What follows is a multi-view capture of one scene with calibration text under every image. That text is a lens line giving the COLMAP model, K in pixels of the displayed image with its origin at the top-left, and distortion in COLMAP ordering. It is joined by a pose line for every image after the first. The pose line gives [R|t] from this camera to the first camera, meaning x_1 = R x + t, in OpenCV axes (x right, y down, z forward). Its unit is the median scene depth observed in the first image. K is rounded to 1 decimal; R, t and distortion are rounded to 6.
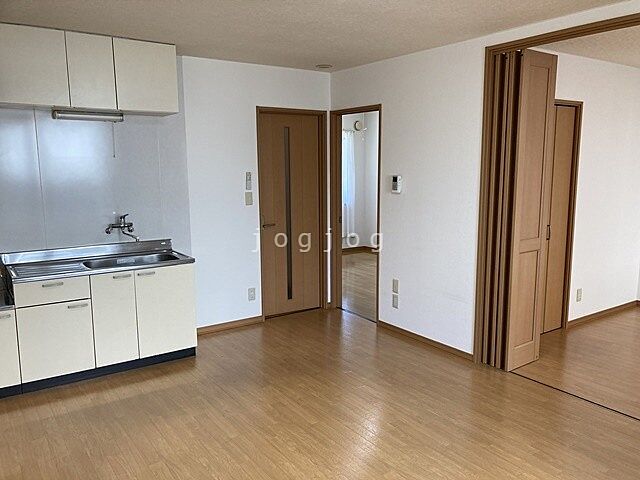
lens RADIAL K [[513.8, 0, 320.0], [0, 513.8, 240.0], [0, 0, 1]] dist [-0.003846, -0.001918]
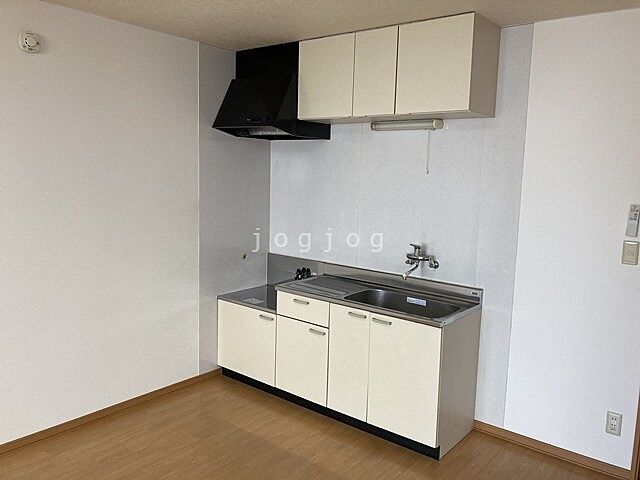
lens RADIAL K [[523.3, 0, 321.2], [0, 523.3, 232.5], [0, 0, 1]] dist [0.034879, -0.003438]
pose [[0.301973, 0.119052, -0.945854, 0.371997], [-0.173270, 0.982500, 0.068346, -0.104505], [0.937438, 0.143250, 0.317317, 0.643485]]
